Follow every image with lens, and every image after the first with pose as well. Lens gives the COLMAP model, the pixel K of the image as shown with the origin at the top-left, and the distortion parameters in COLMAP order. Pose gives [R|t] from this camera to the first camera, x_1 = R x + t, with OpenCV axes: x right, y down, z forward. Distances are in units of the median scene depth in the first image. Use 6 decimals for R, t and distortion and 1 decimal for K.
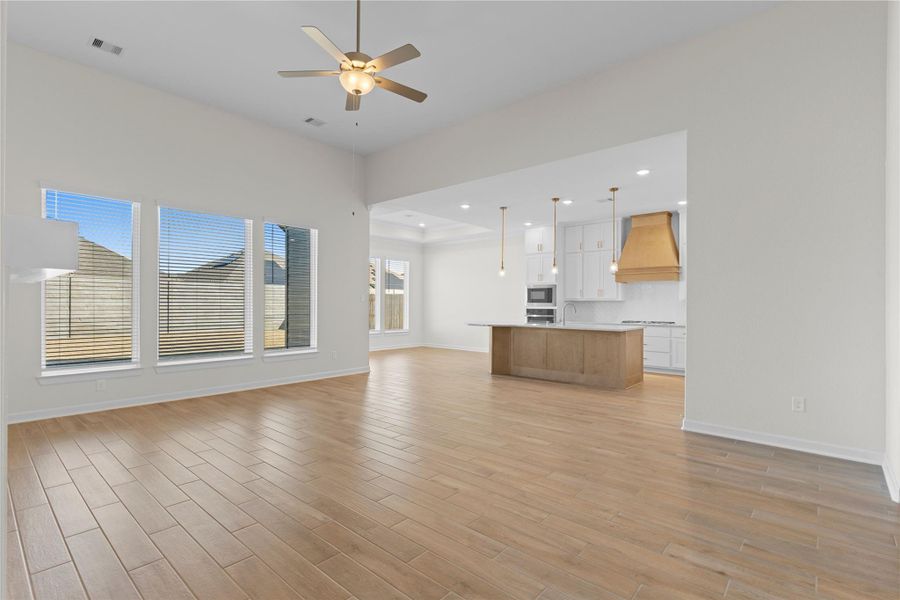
lens RADIAL K [[424.2, 0, 446.9], [0, 424.2, 299.9], [0, 0, 1]] dist [-0.000293, 0.000111]
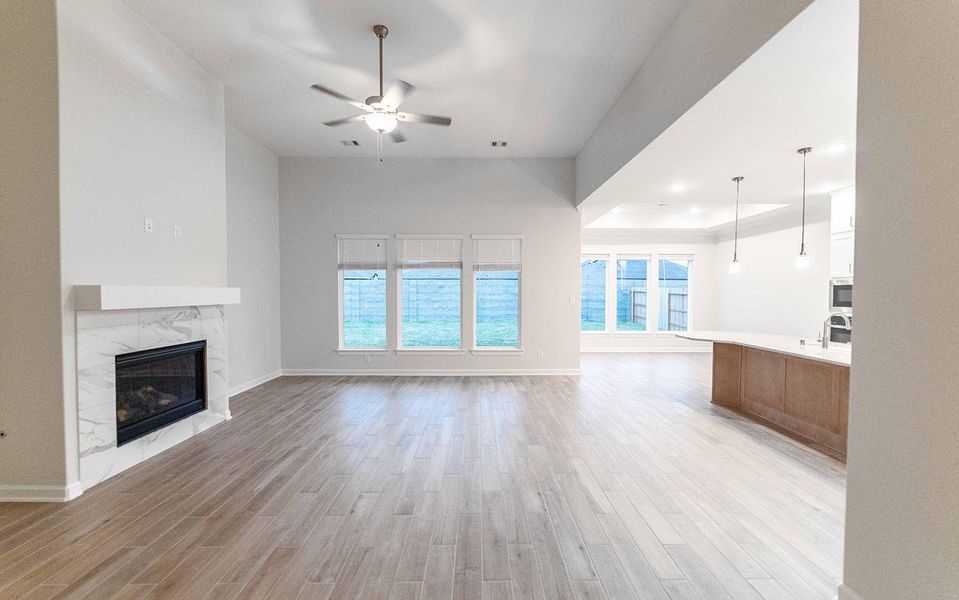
lens RADIAL K [[385.9, 0, 481.4], [0, 385.9, 301.4], [0, 0, 1]] dist [-0.002380, -0.000851]
pose [[0.668754, 0.010764, -0.743406, 0.334219], [0.010732, 0.999651, 0.024128, -0.027369], [0.743406, -0.024114, 0.668405, 0.231048]]
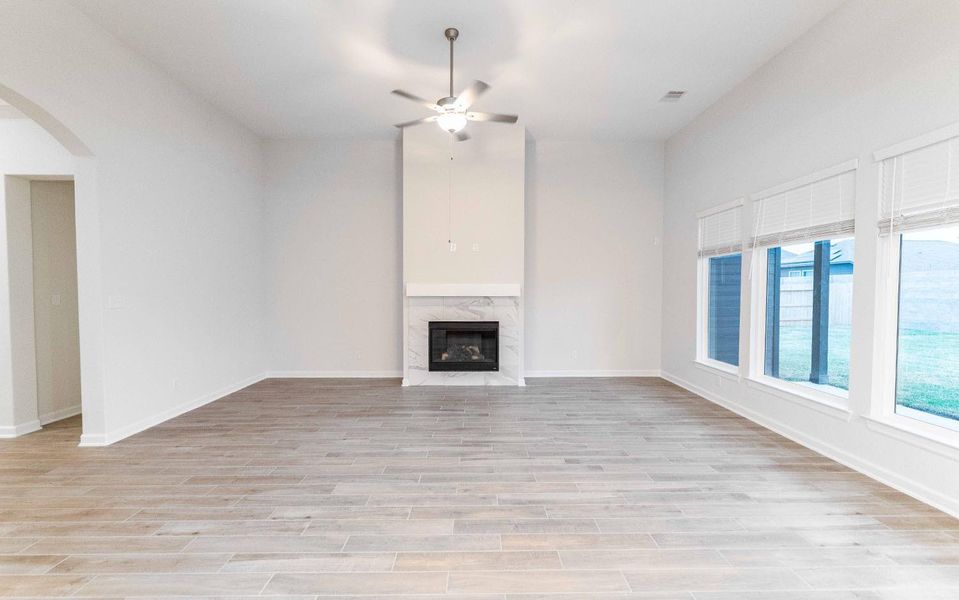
lens RADIAL K [[385.9, 0, 481.4], [0, 385.9, 301.4], [0, 0, 1]] dist [-0.002380, -0.000851]
pose [[-0.740124, 0.012029, -0.672362, 0.205224], [-0.000157, 0.999837, 0.018061, -0.017538], [0.672470, 0.013473, -0.740002, 0.841066]]
